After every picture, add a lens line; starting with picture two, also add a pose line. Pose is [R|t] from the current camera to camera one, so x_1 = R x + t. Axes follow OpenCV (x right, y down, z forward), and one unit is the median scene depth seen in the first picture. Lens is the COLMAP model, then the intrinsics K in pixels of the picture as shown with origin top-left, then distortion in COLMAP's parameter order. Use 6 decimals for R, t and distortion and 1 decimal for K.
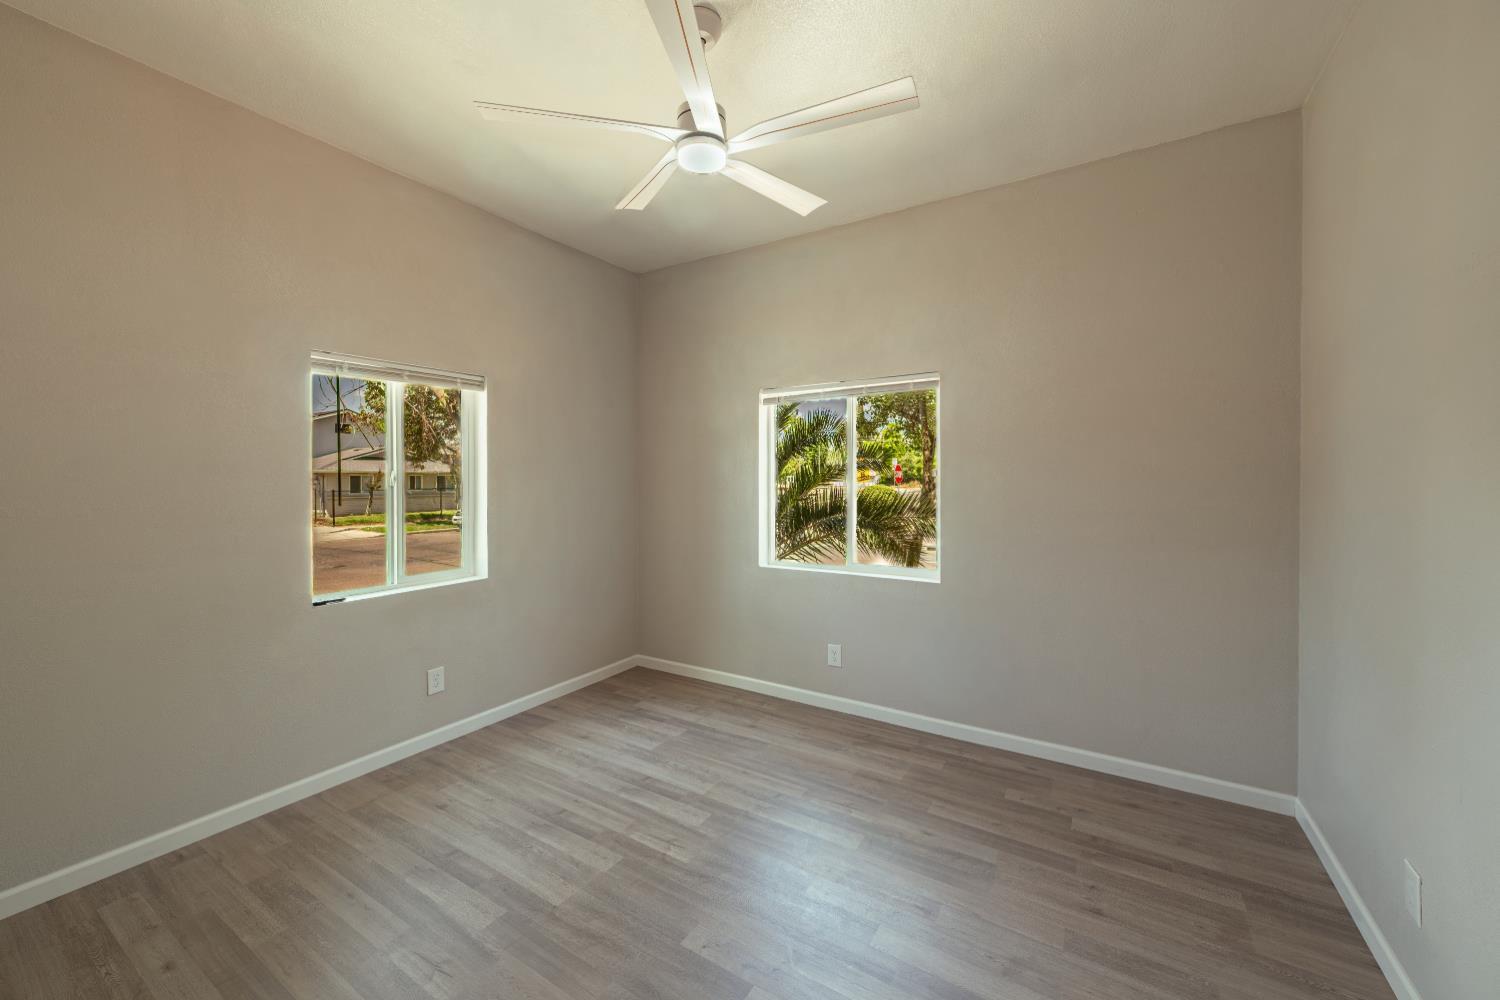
lens RADIAL K [[578.7, 0, 738.6], [0, 578.7, 495.5], [0, 0, 1]] dist [0.023619, -0.005441]
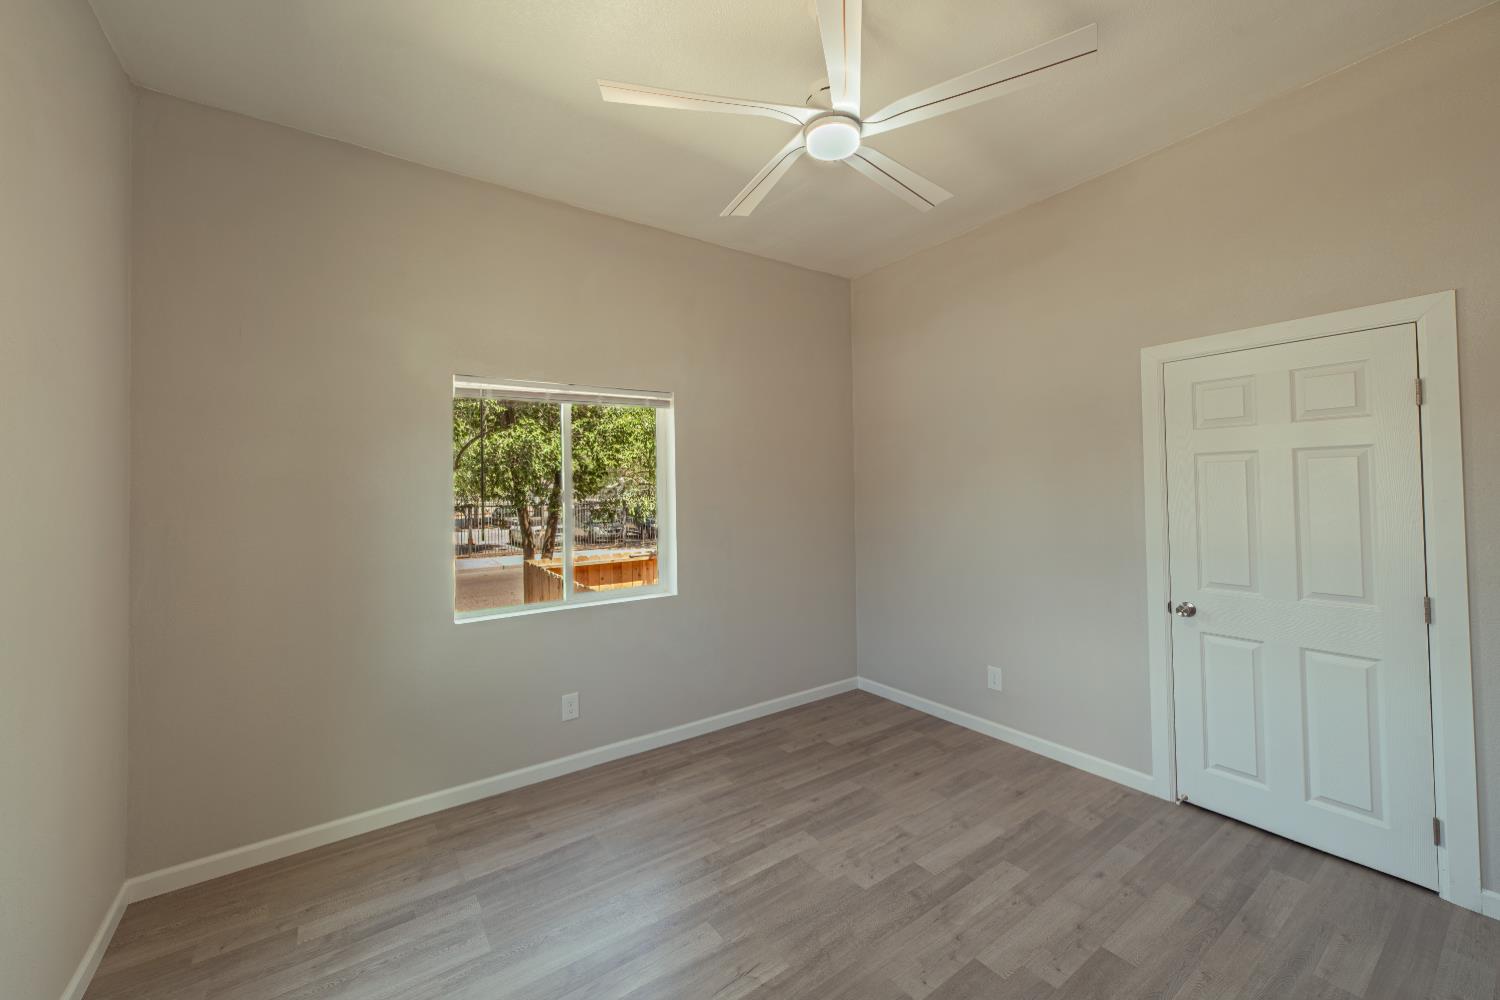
lens RADIAL K [[578.7, 0, 740.9], [0, 578.7, 493.4], [0, 0, 1]] dist [0.023619, -0.005441]
pose [[0.376451, 0.002892, 0.926432, -0.641485], [0.035648, 0.999209, -0.017604, -0.013615], [-0.925750, 0.039653, 0.376051, 0.533420]]
